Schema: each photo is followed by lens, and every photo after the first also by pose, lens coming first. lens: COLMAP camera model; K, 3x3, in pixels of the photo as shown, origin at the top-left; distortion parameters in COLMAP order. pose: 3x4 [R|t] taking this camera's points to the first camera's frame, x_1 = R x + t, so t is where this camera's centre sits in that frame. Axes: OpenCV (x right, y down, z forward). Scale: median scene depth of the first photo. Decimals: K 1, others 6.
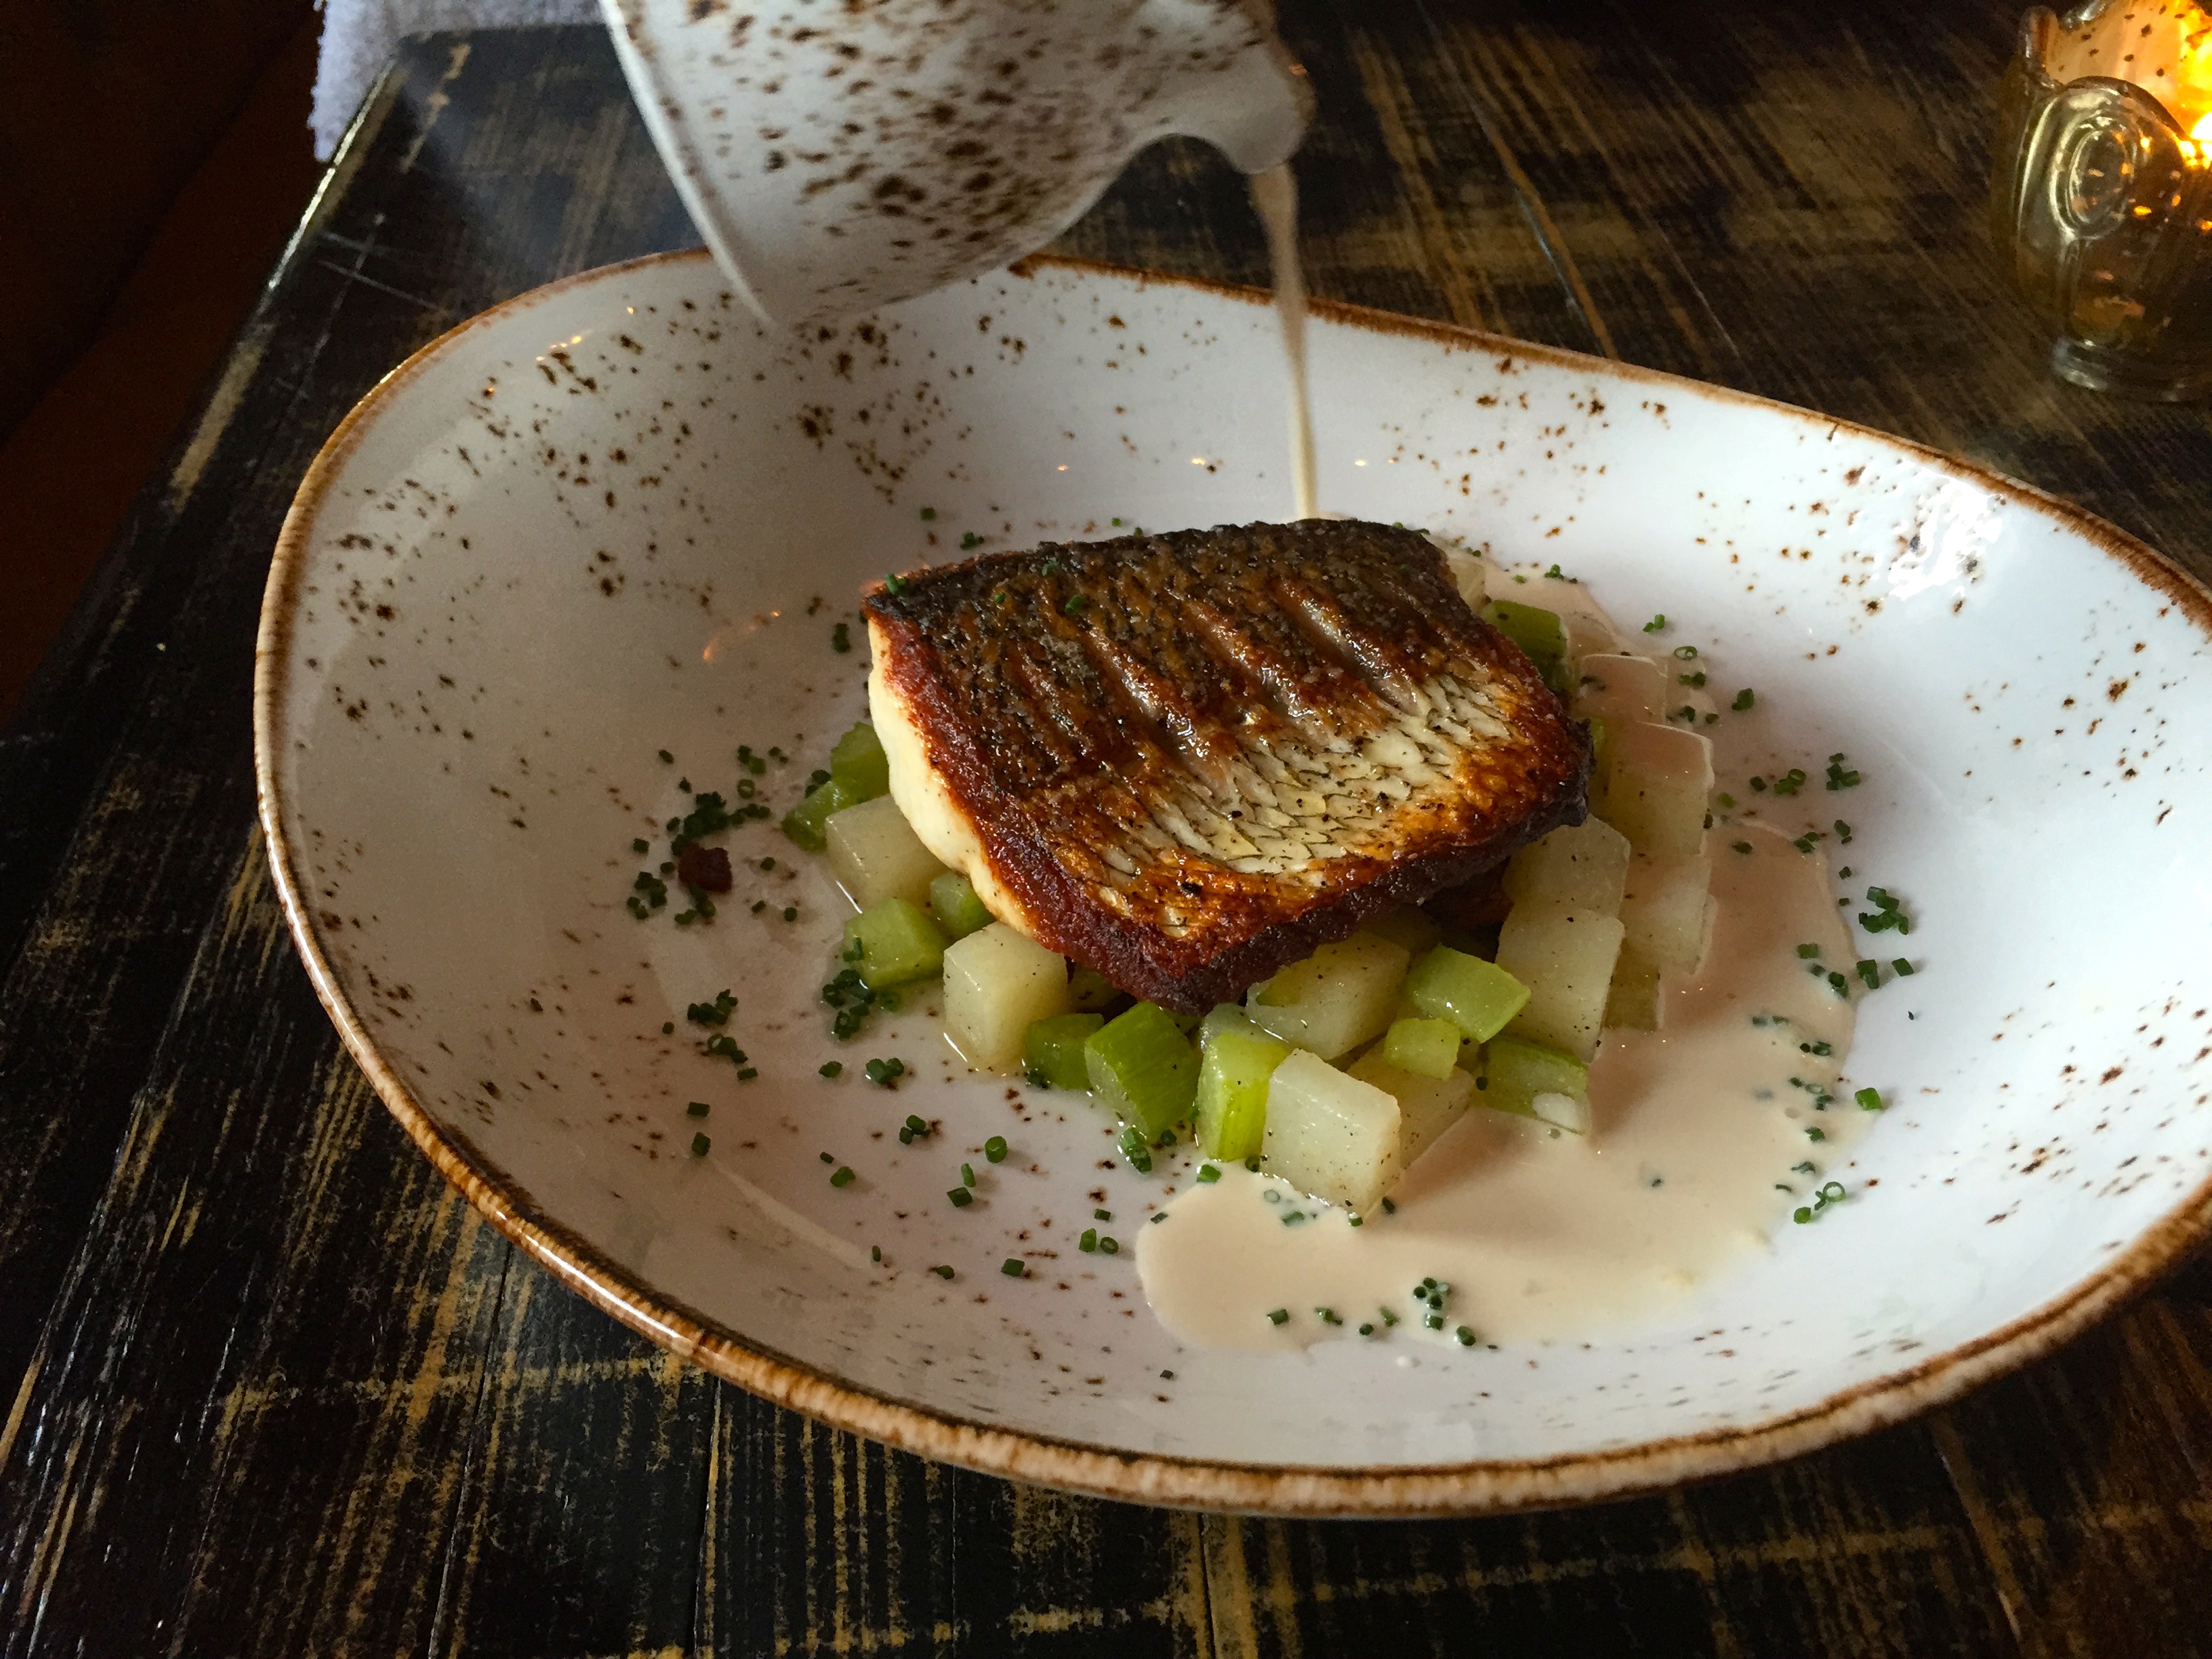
lens RADIAL K [[1883.6, 0, 1012.3], [0, 1883.6, 732.5], [0, 0, 1]] dist [0.063327, -0.093092]
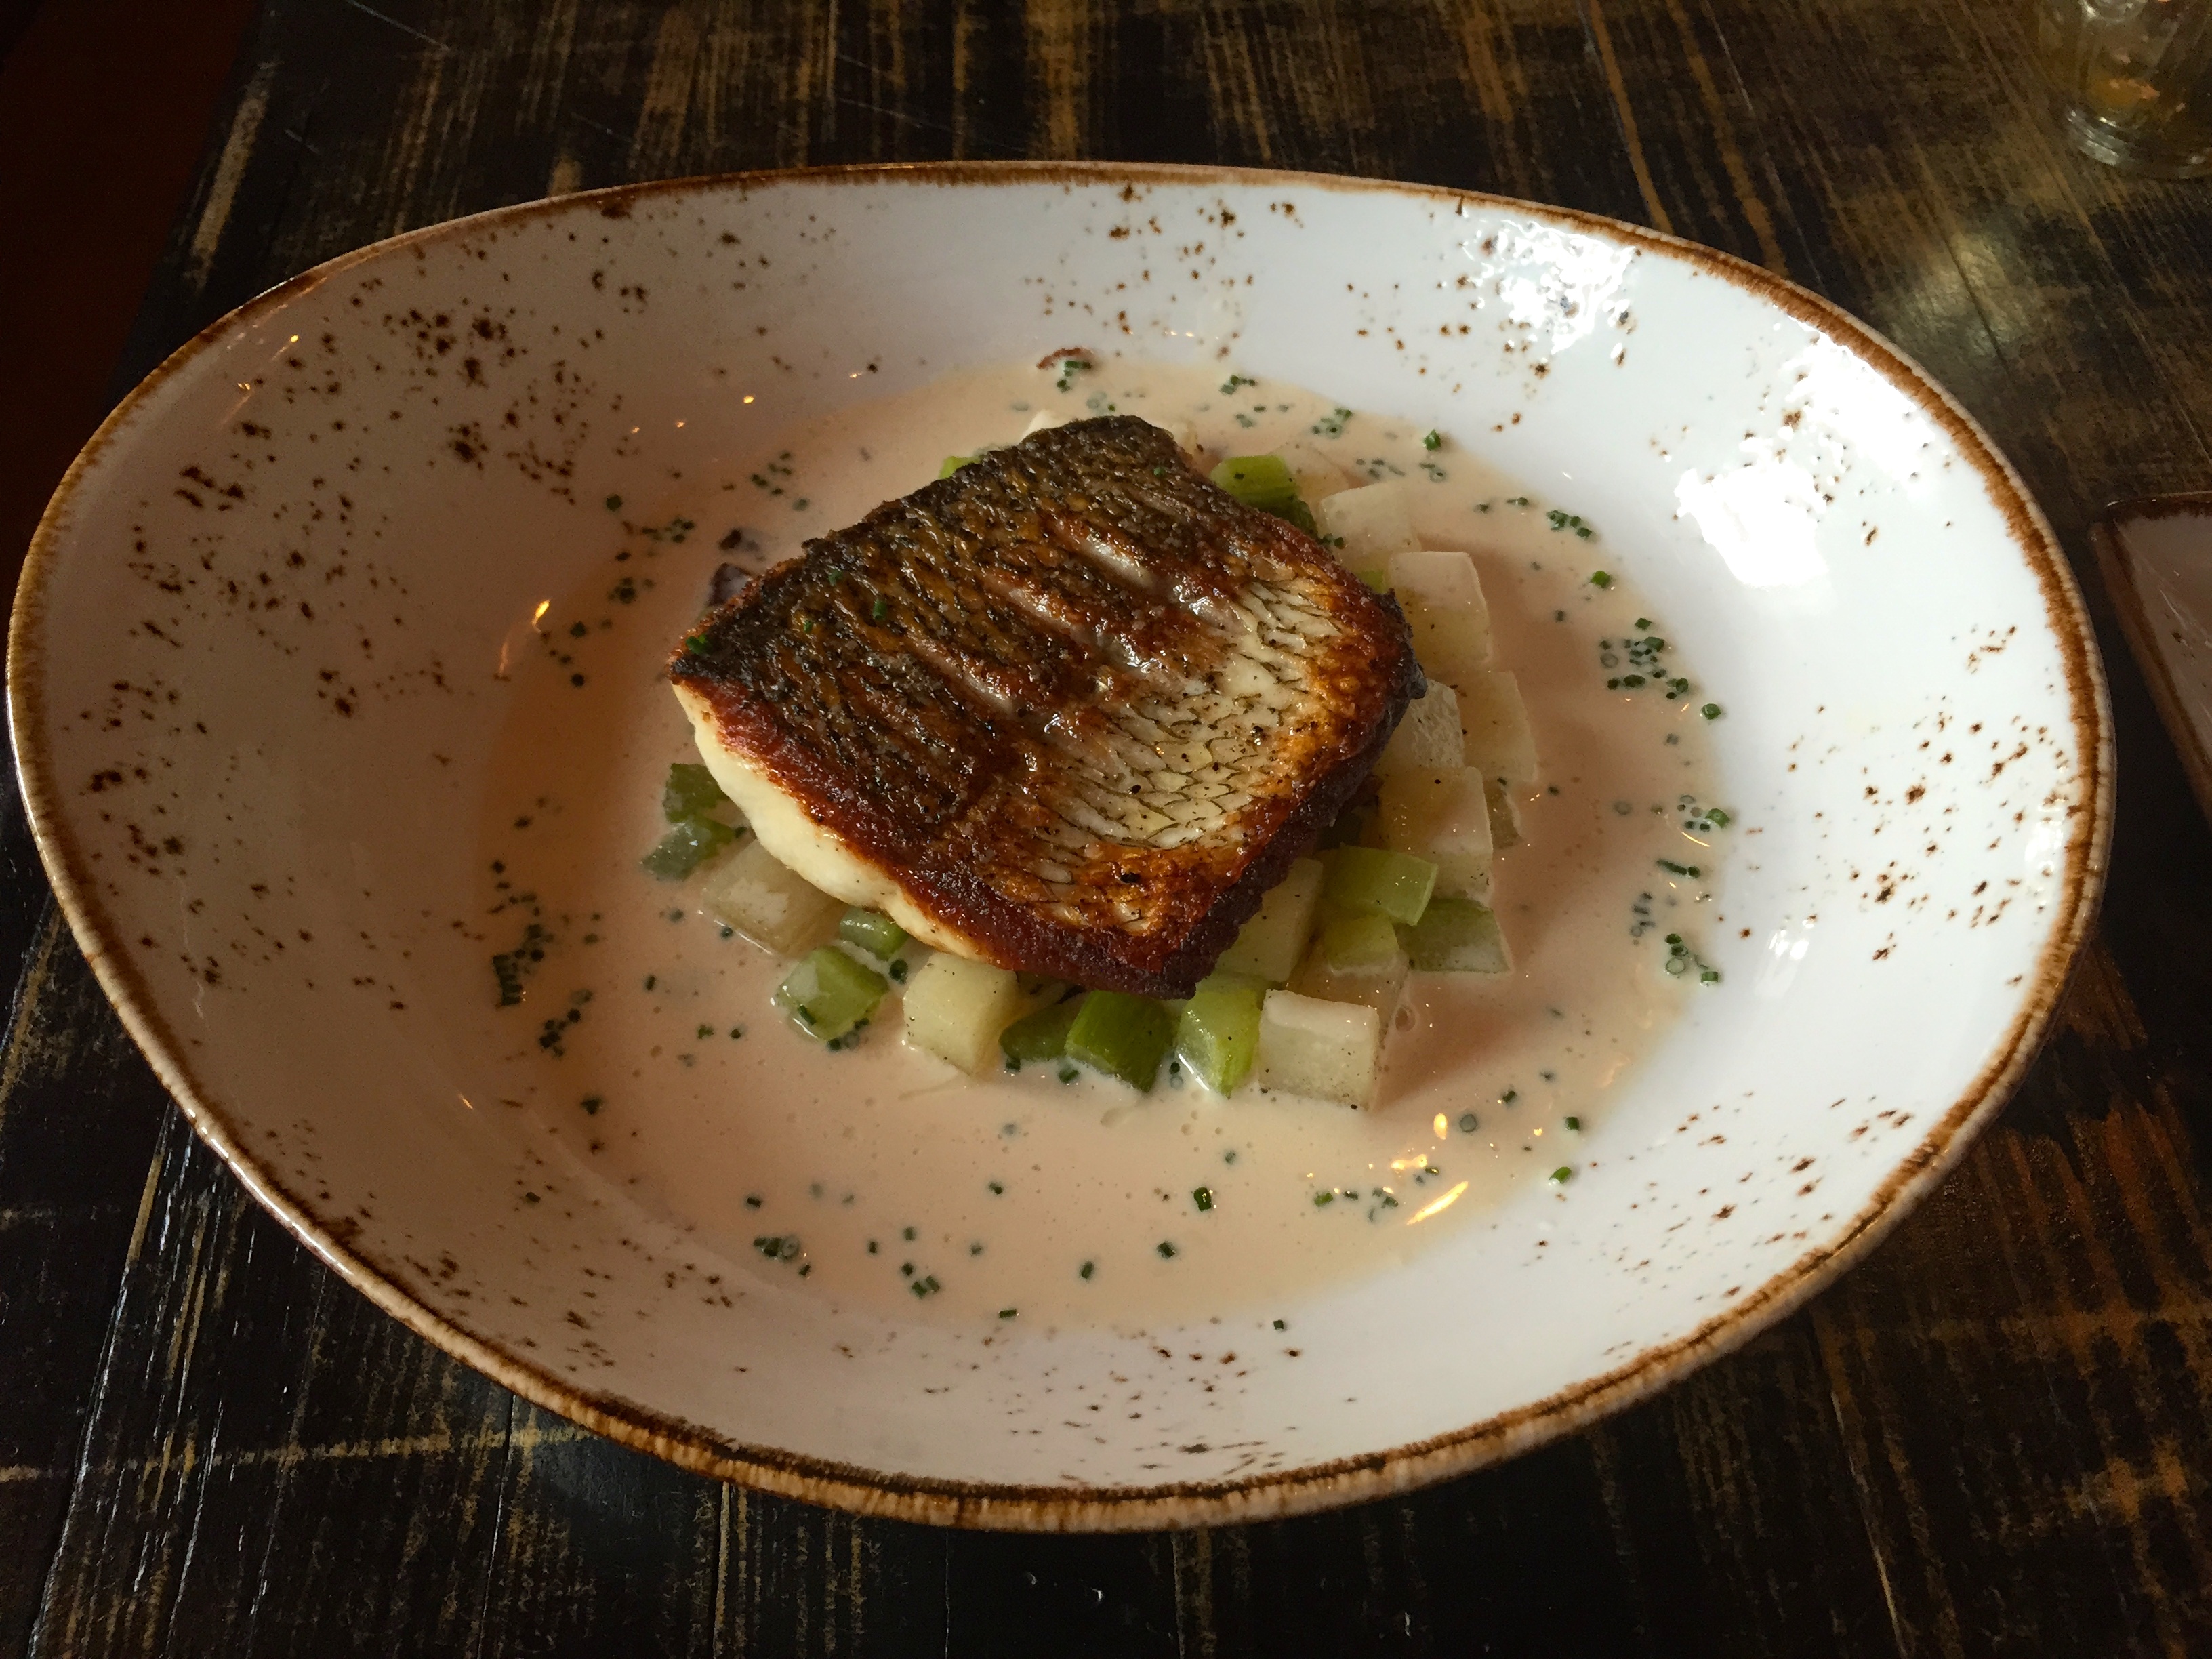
lens RADIAL K [[1883.6, 0, 1107.8], [0, 1883.6, 842.1], [0, 0, 1]] dist [0.063327, -0.093092]
pose [[0.920569, -0.321224, 0.222188, -0.121645], [0.273199, 0.936119, 0.221455, -0.146477], [-0.279131, -0.143163, 0.949521, 0.008002]]
